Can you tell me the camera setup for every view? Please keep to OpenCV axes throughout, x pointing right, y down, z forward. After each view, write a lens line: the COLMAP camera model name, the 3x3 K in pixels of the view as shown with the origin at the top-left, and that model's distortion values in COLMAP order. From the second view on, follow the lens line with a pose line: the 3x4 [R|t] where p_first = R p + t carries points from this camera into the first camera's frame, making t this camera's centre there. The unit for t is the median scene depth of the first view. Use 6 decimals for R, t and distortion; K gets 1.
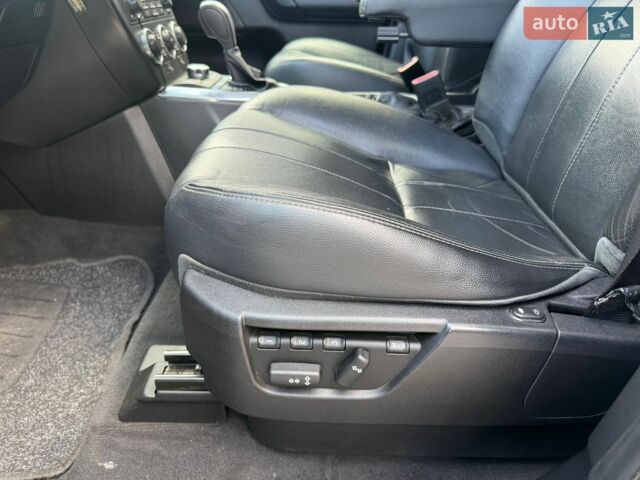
lens RADIAL K [[470.8, 0, 317.7], [0, 470.8, 240.6], [0, 0, 1]] dist [0.005033, -0.018933]
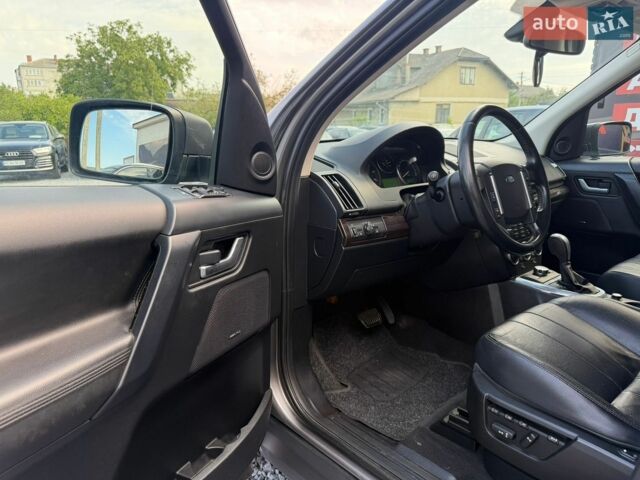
lens RADIAL K [[470.8, 0, 301.9], [0, 470.8, 239.4], [0, 0, 1]] dist [0.005033, -0.018933]
pose [[0.653949, 0.159589, -0.739514, 0.551757], [-0.351290, 0.929783, -0.109995, 0.012078], [0.670034, 0.331715, 0.664093, -0.941595]]
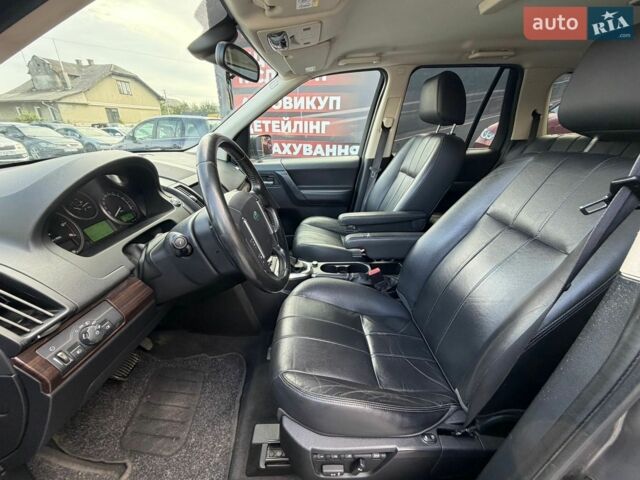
lens RADIAL K [[257.1, 0, 319.7], [0, 257.1, 238.4], [0, 0, 1]] dist [0.004935, -0.000268]
pose [[0.998597, -0.019539, 0.049220, -0.102692], [0.024042, 0.995412, -0.092613, -0.492364], [-0.047185, 0.093666, 0.994485, -0.248631]]
